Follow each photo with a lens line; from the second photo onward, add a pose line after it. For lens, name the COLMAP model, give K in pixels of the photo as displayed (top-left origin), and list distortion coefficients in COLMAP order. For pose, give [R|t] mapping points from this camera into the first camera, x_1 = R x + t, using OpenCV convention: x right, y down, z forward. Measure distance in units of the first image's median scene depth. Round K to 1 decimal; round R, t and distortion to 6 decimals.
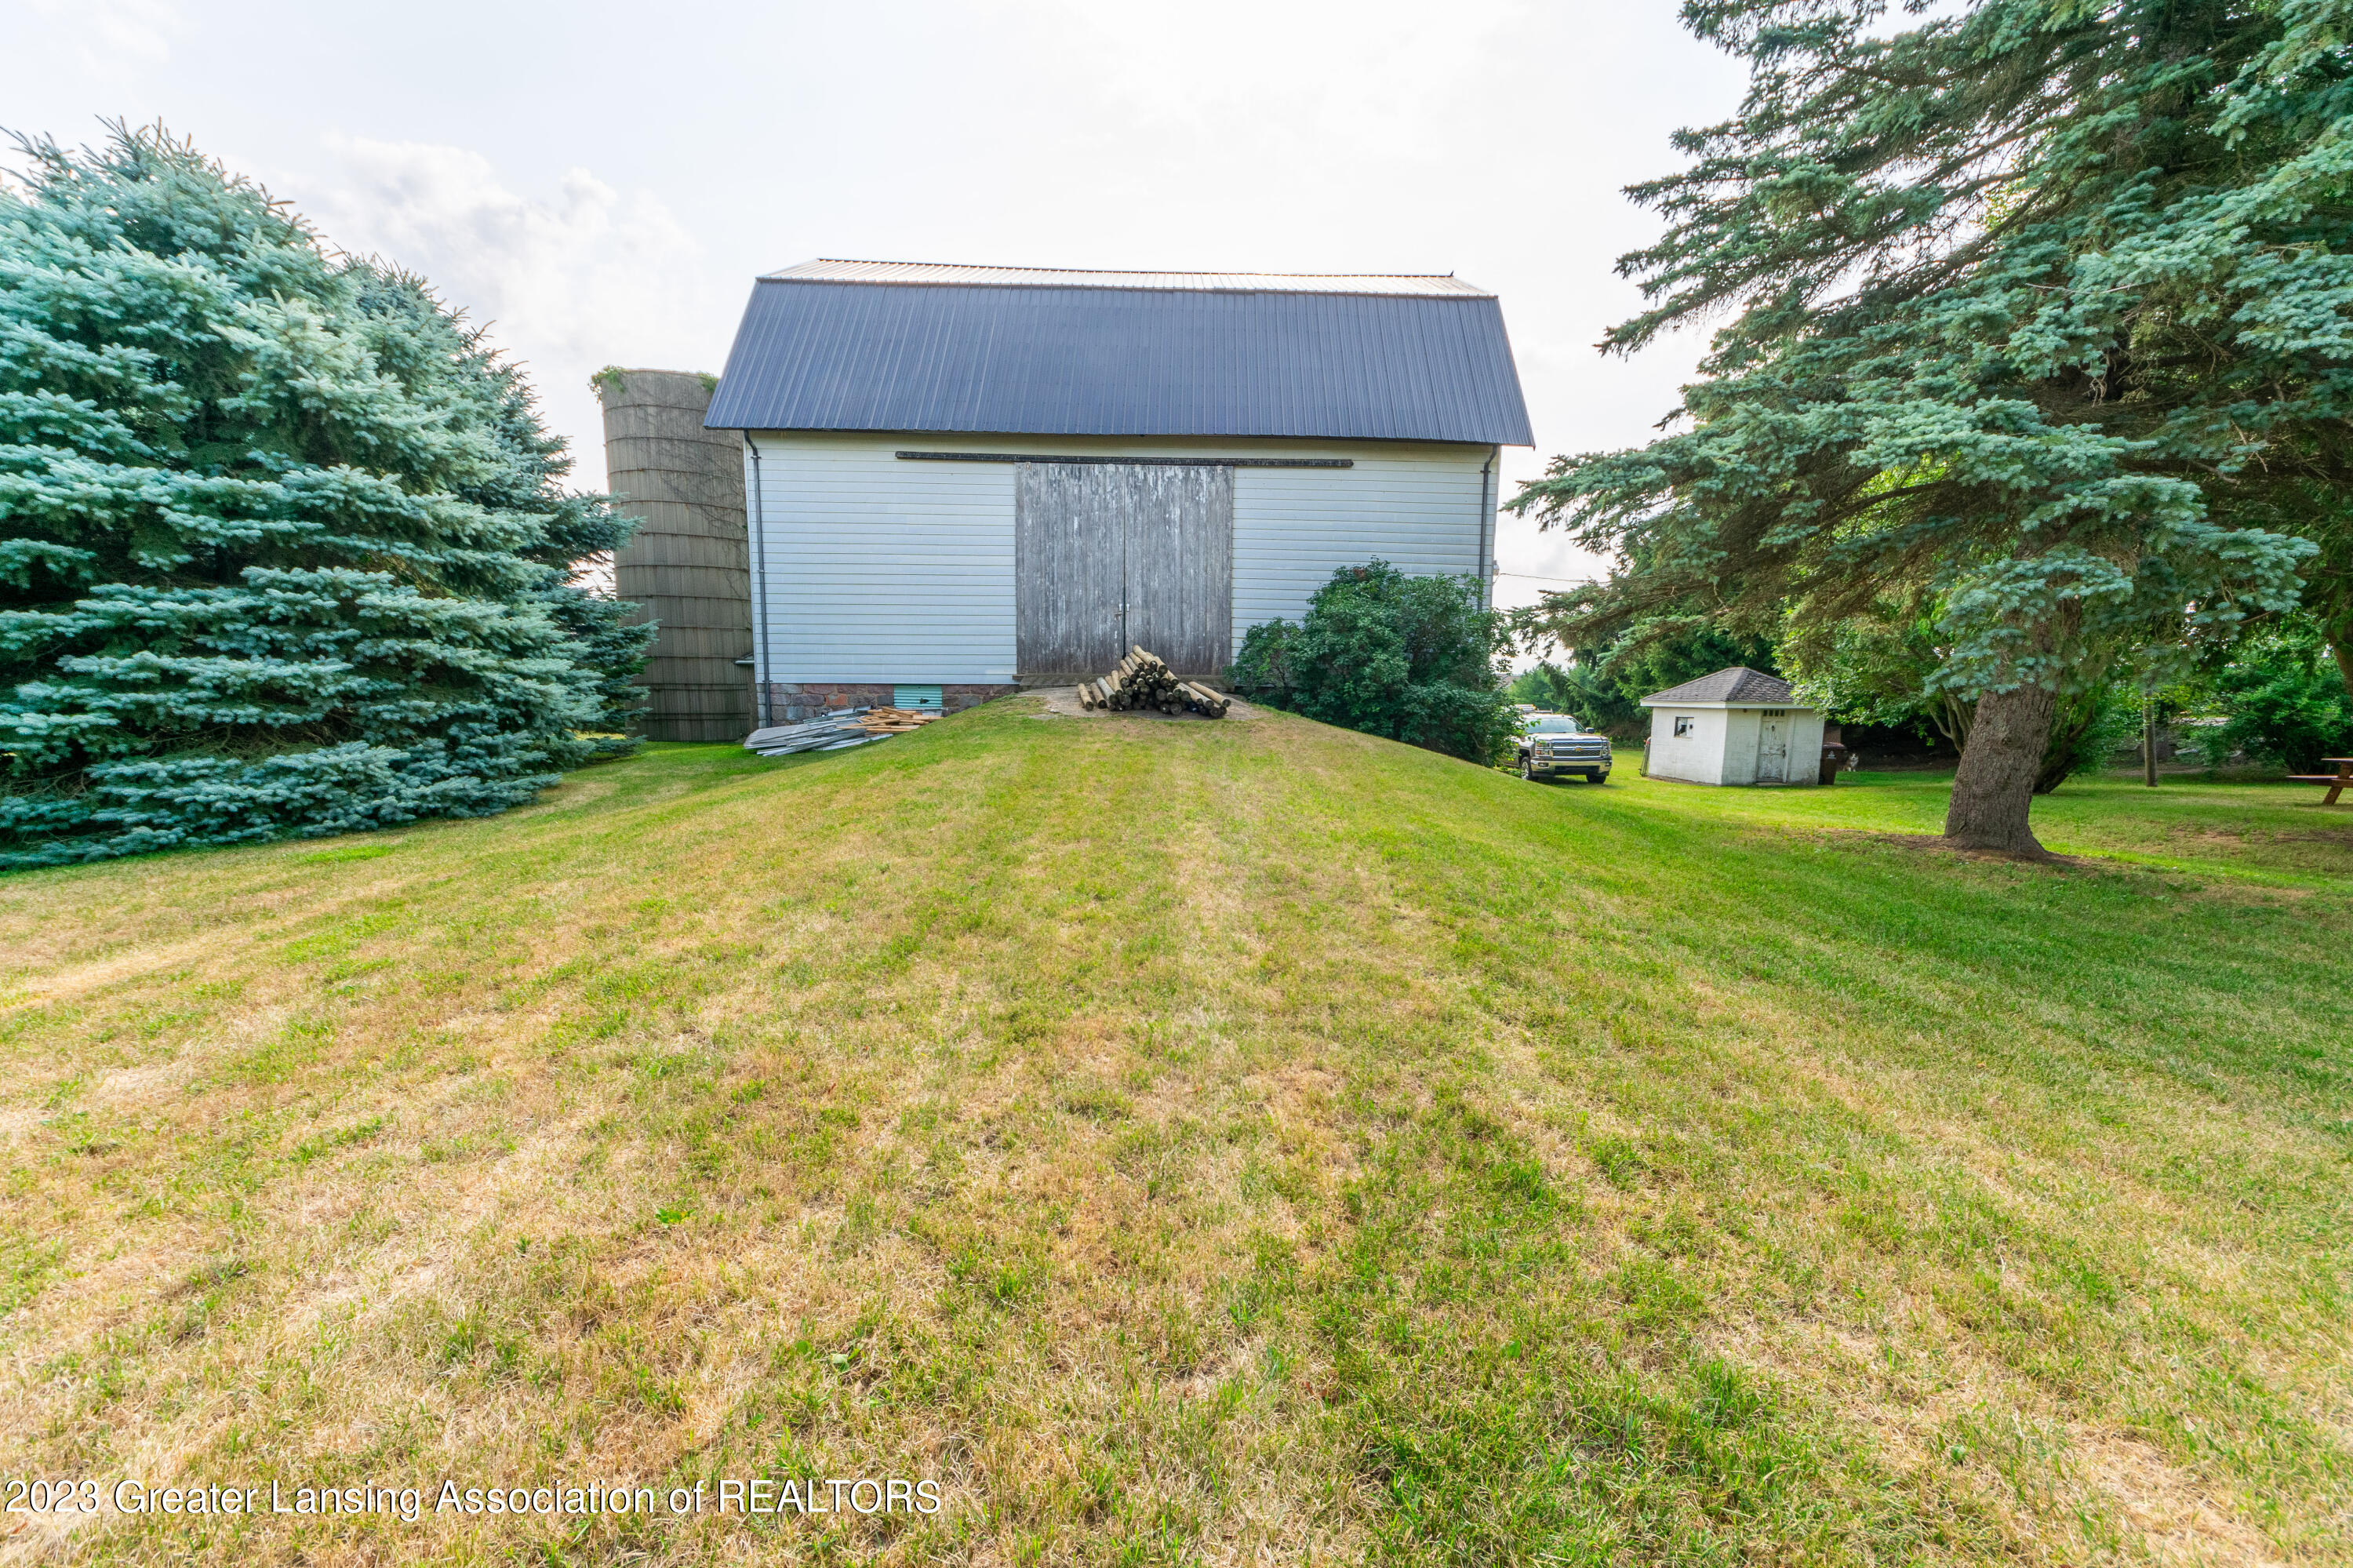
lens RADIAL K [[845.5, 0, 1178.6], [0, 845.5, 796.1], [0, 0, 1]] dist [-0.010317, 0.002381]
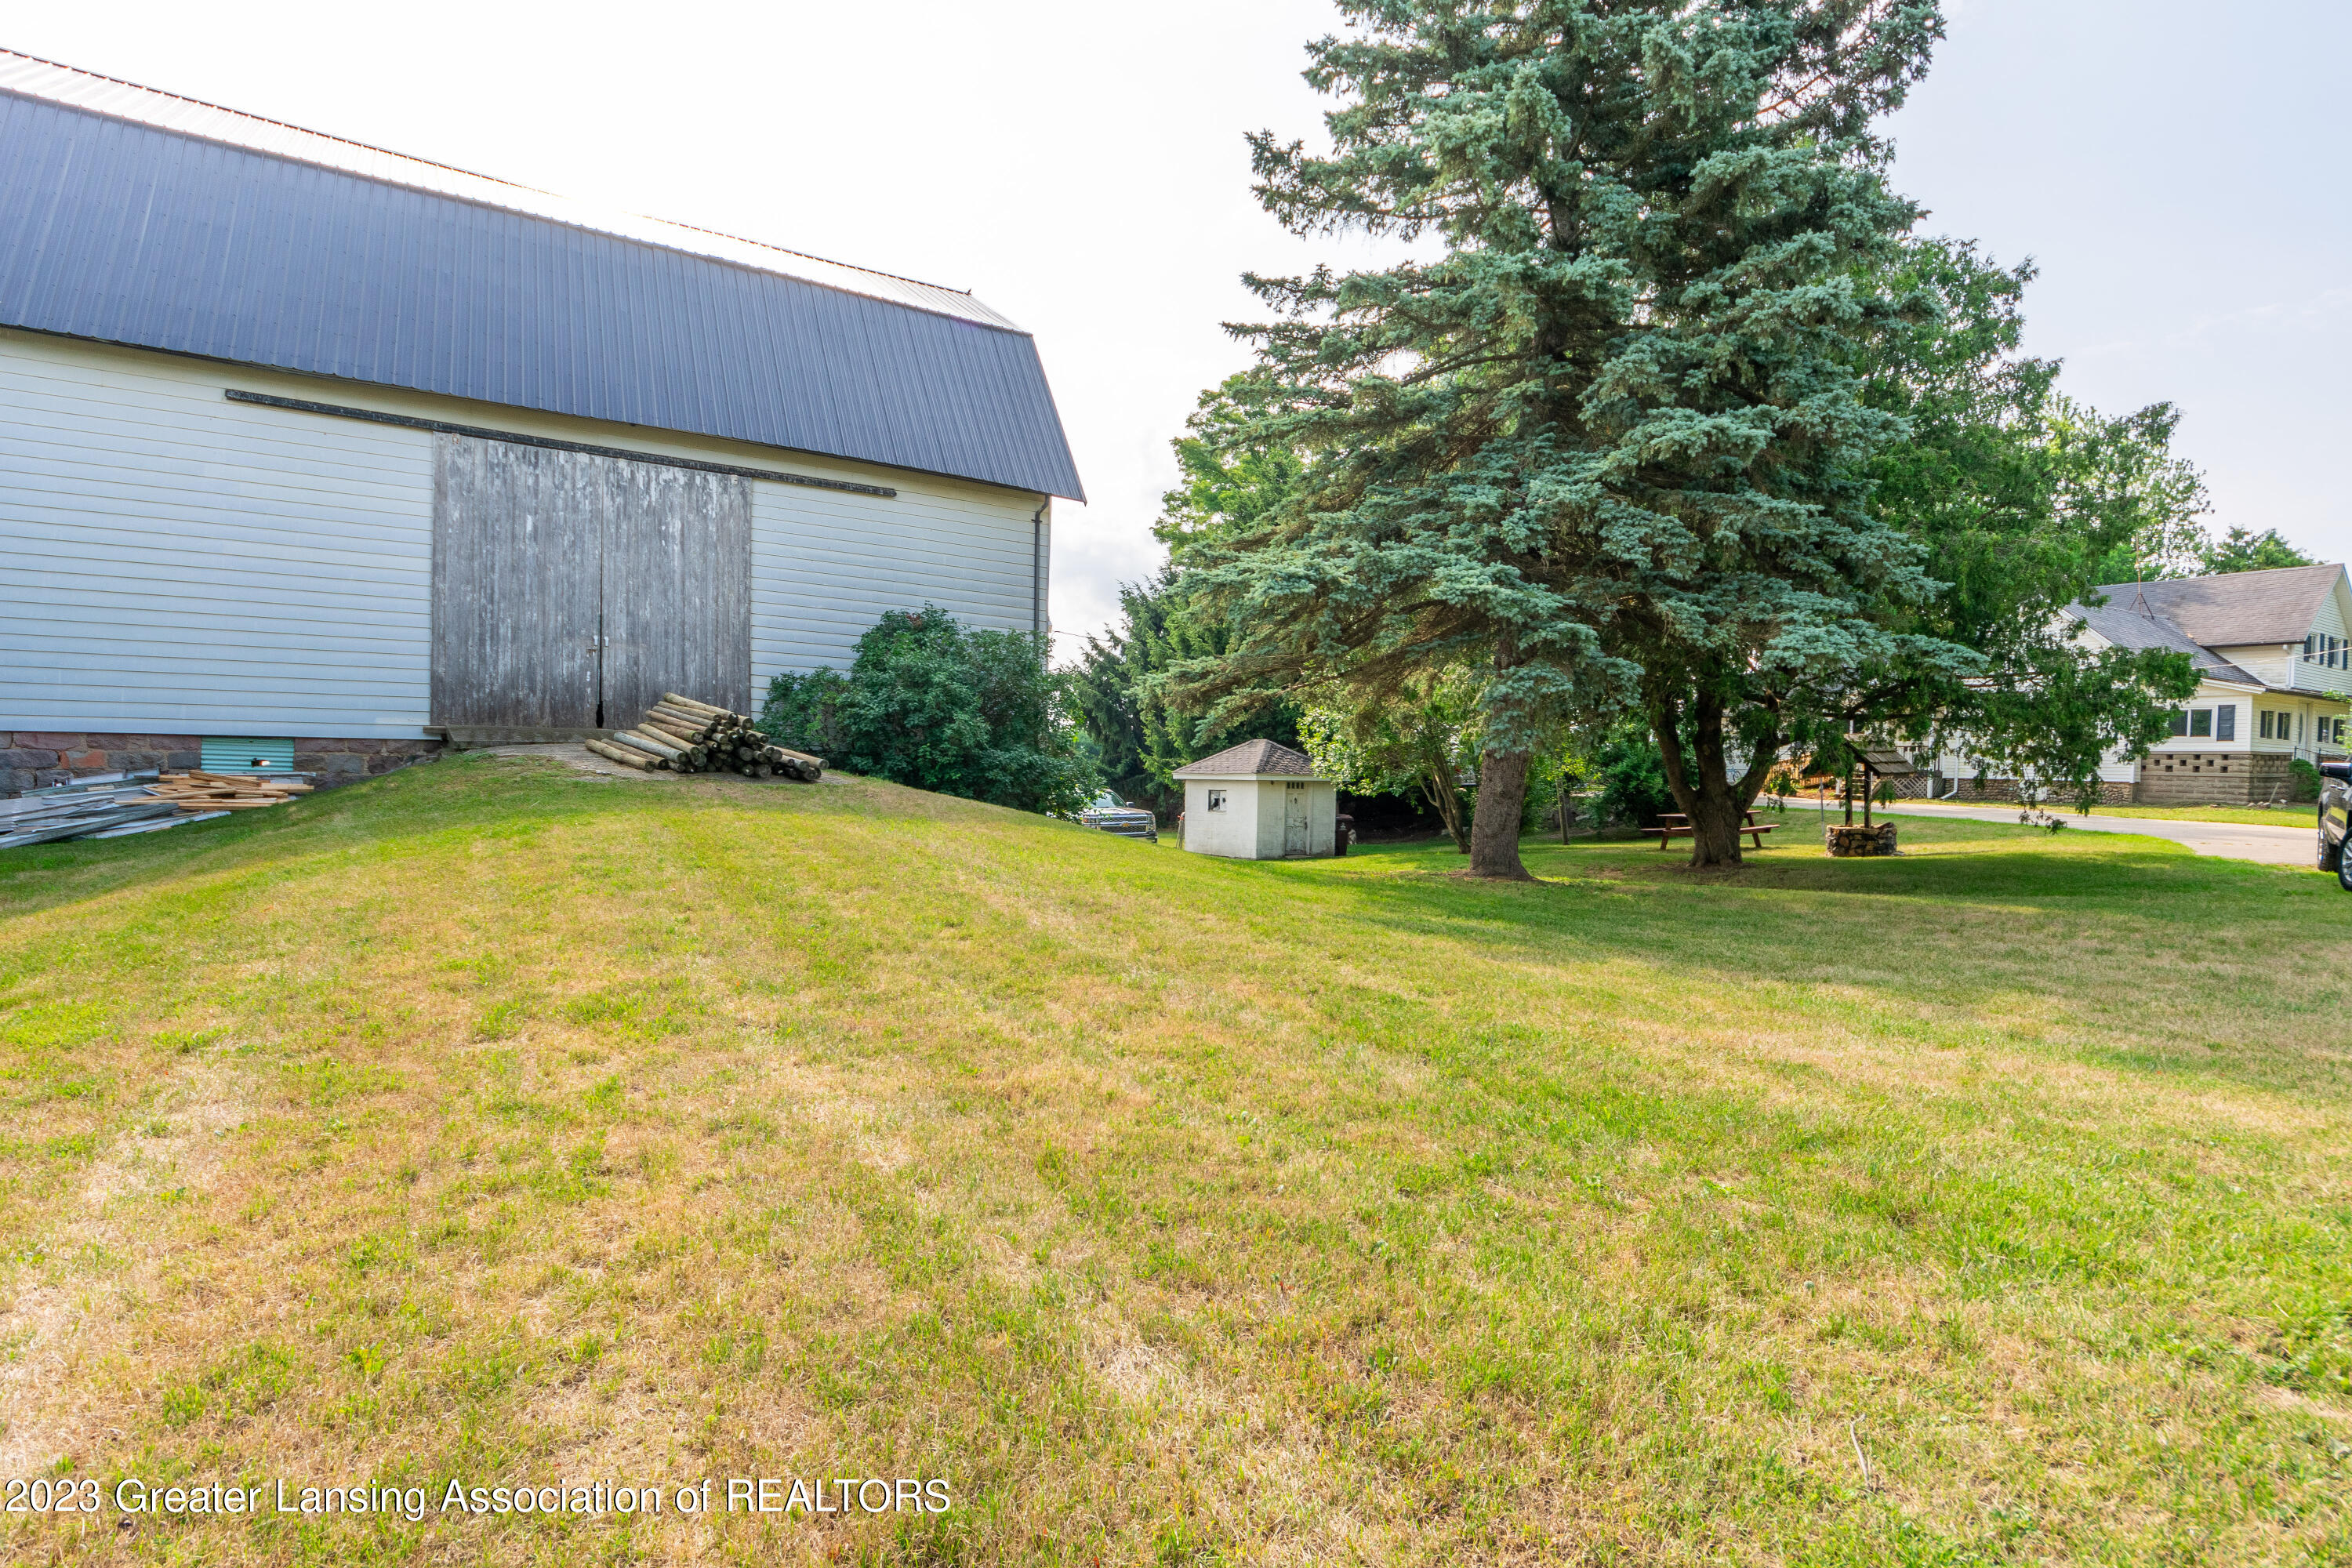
lens RADIAL K [[1138.5, 0, 1176.0], [0, 1138.5, 784.0], [0, 0, 1]] dist [0.000777, -0.024729]
pose [[0.857667, 0.002433, 0.514200, -0.146822], [0.052277, 0.994395, -0.091902, 0.021878], [-0.511541, 0.105702, 0.852733, -0.105305]]
